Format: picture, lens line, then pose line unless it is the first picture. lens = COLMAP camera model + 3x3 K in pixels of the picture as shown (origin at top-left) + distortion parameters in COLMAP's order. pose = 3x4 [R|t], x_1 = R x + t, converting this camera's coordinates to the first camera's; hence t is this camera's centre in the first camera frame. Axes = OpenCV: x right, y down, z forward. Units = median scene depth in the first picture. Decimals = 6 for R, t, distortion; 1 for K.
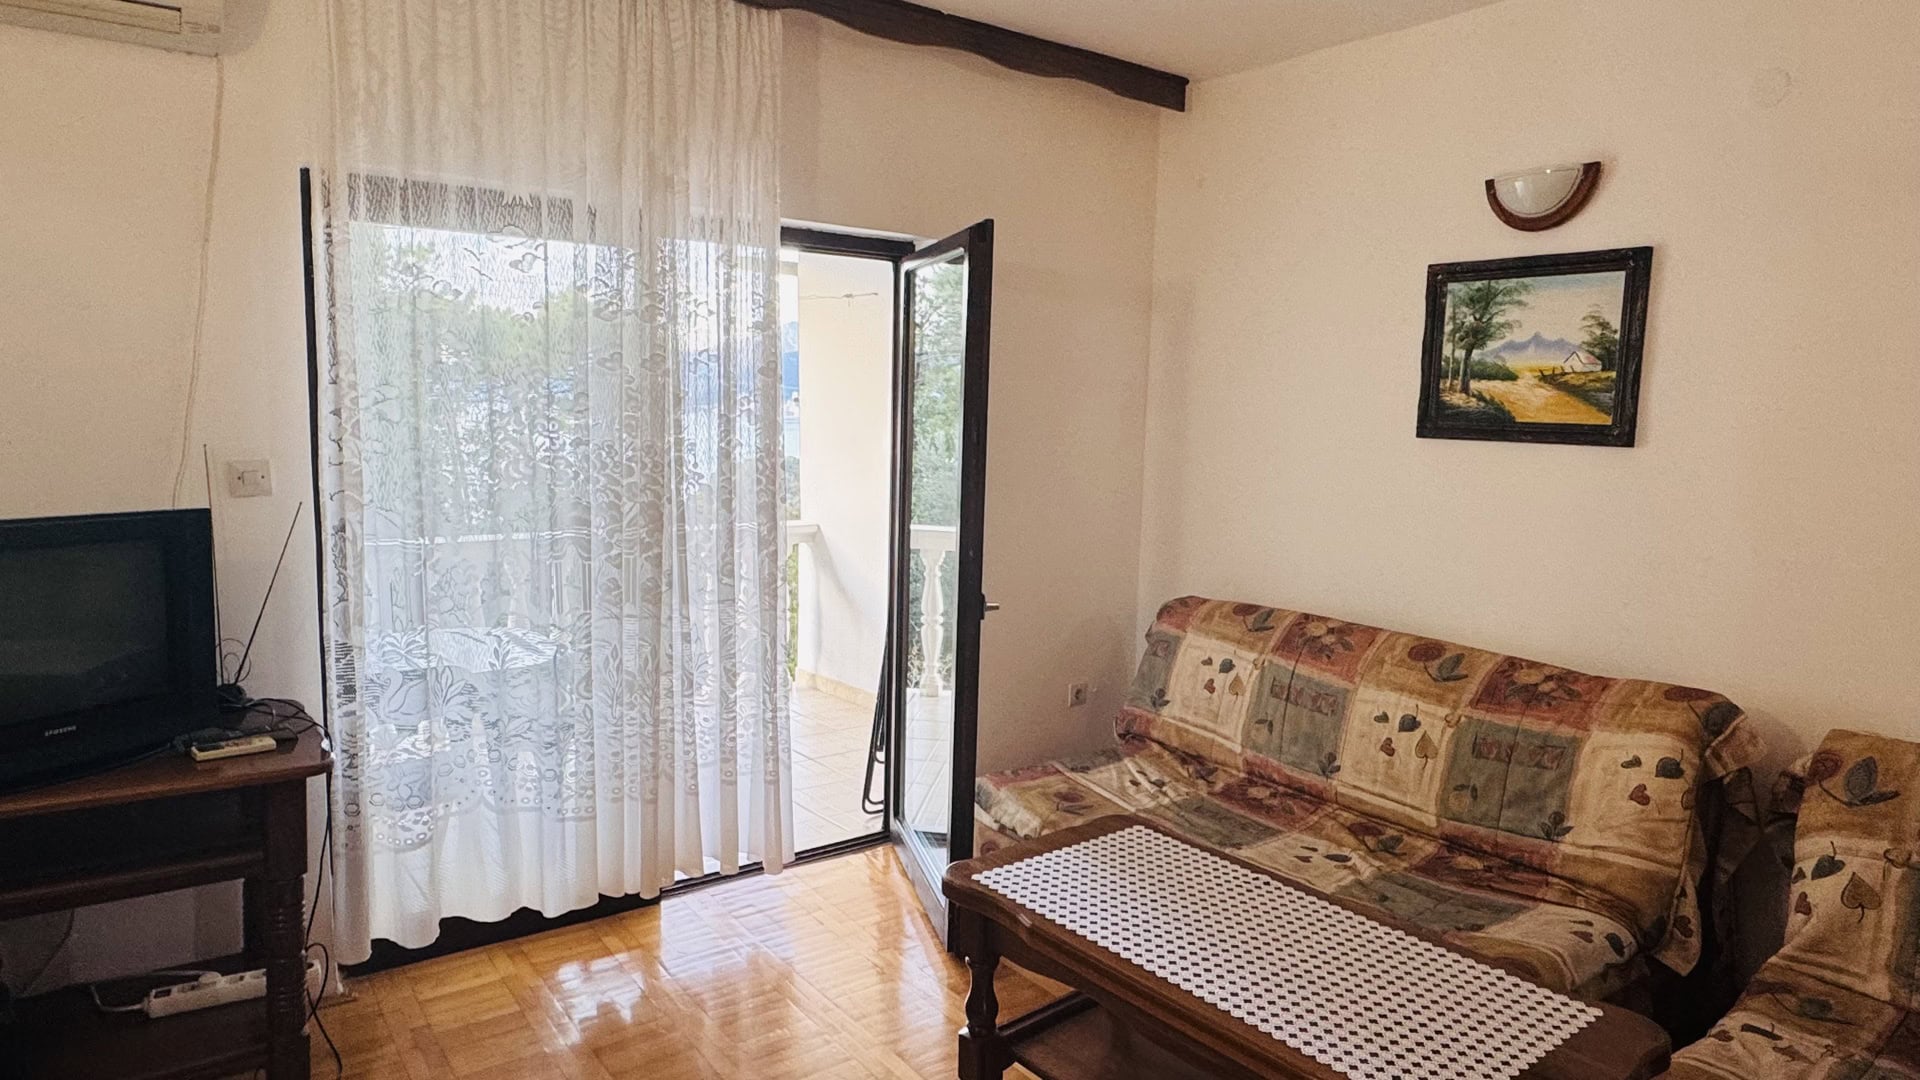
lens RADIAL K [[1179.7, 0, 931.5], [0, 1179.7, 552.7], [0, 0, 1]] dist [-0.001486, -0.000159]
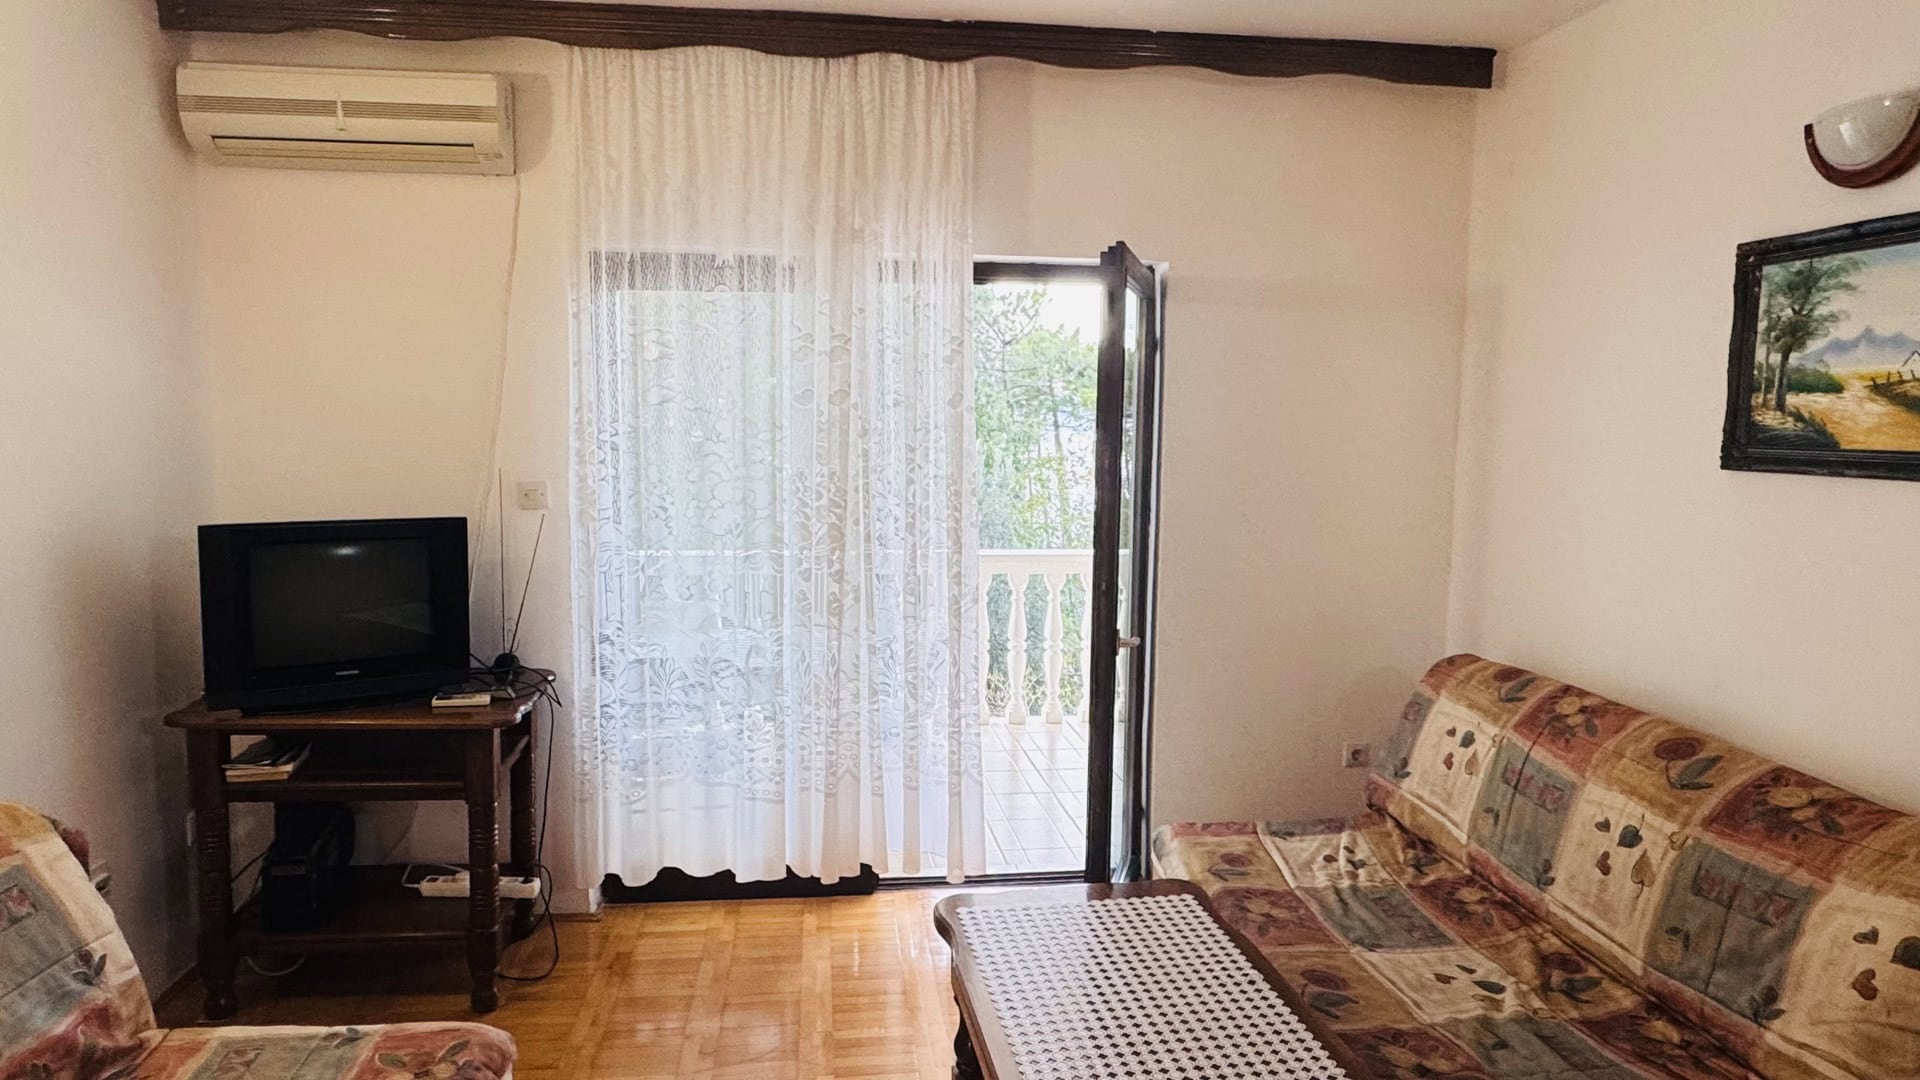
lens RADIAL K [[1166.6, 0, 954.5], [0, 1166.6, 546.5], [0, 0, 1]] dist [-0.001985, 0.002567]
pose [[0.866744, 0.039143, -0.497215, 0.389041], [-0.053021, 0.998498, -0.013819, -0.011718], [0.495927, 0.038340, 0.867518, 0.105553]]
